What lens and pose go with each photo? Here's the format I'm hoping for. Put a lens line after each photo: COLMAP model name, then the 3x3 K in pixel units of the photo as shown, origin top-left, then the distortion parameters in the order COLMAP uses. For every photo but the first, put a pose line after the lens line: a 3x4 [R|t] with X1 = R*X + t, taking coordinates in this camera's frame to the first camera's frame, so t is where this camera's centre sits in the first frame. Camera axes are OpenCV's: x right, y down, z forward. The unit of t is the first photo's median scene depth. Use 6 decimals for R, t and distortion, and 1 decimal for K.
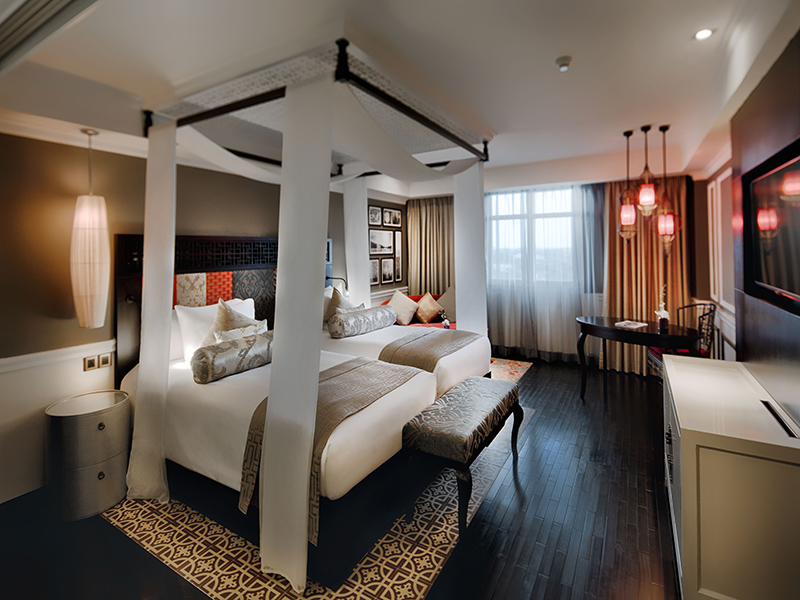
lens RADIAL K [[389.7, 0, 403.3], [0, 389.7, 247.0], [0, 0, 1]] dist [0.001138, 0.000509]
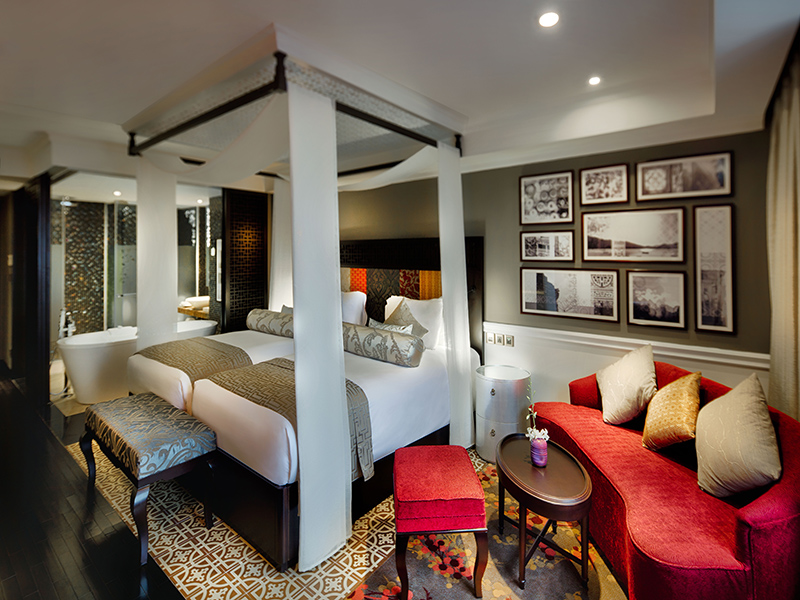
lens RADIAL K [[389.3, 0, 403.8], [0, 389.3, 249.2], [0, 0, 1]] dist [-0.000320, -0.001060]
pose [[-0.133487, 0.007709, -0.991021, 0.742856], [0.010811, 0.999922, 0.006322, -0.003923], [0.990992, -0.009870, -0.133560, 1.293480]]
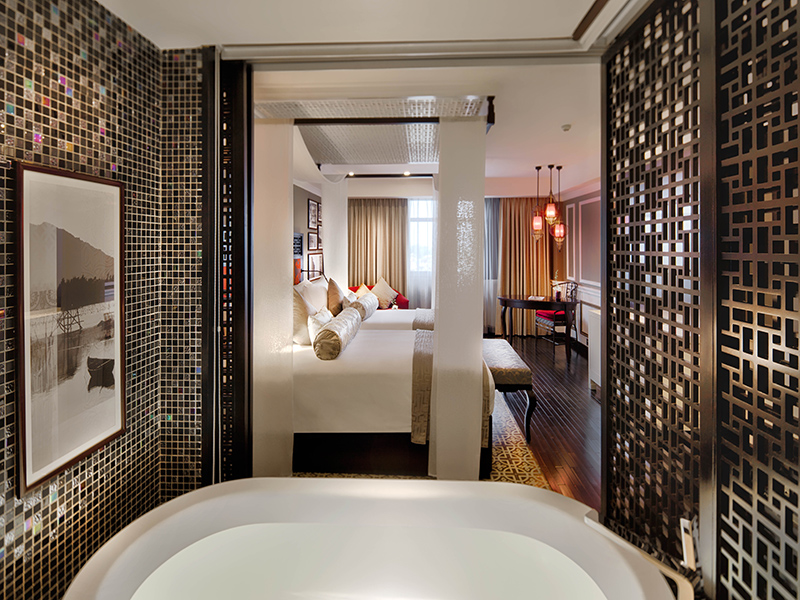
lens RADIAL K [[387.9, 0, 403.6], [0, 387.9, 247.0], [0, 0, 1]] dist [-0.001708, -0.002902]
pose [[0.883752, 0.012490, 0.467790, -0.580829], [-0.014589, 0.999893, 0.000866, 0.014114], [-0.467729, -0.007590, 0.883839, -0.059632]]
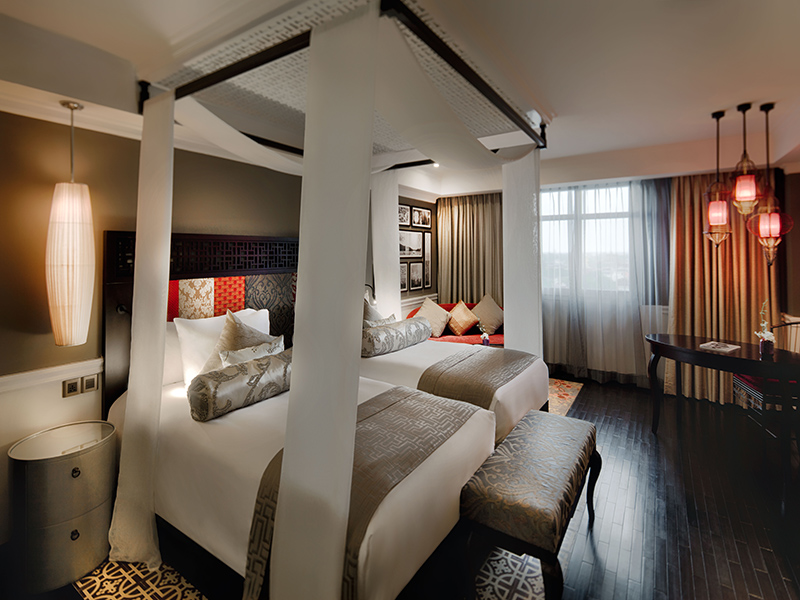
lens RADIAL K [[389.3, 0, 403.8], [0, 389.3, 249.2], [0, 0, 1]] dist [-0.000320, -0.001060]
pose [[0.999068, 0.009367, -0.042147, -0.053107], [-0.009462, 0.999953, -0.002039, 0.001265], [0.042126, 0.002435, 0.999109, 0.158372]]
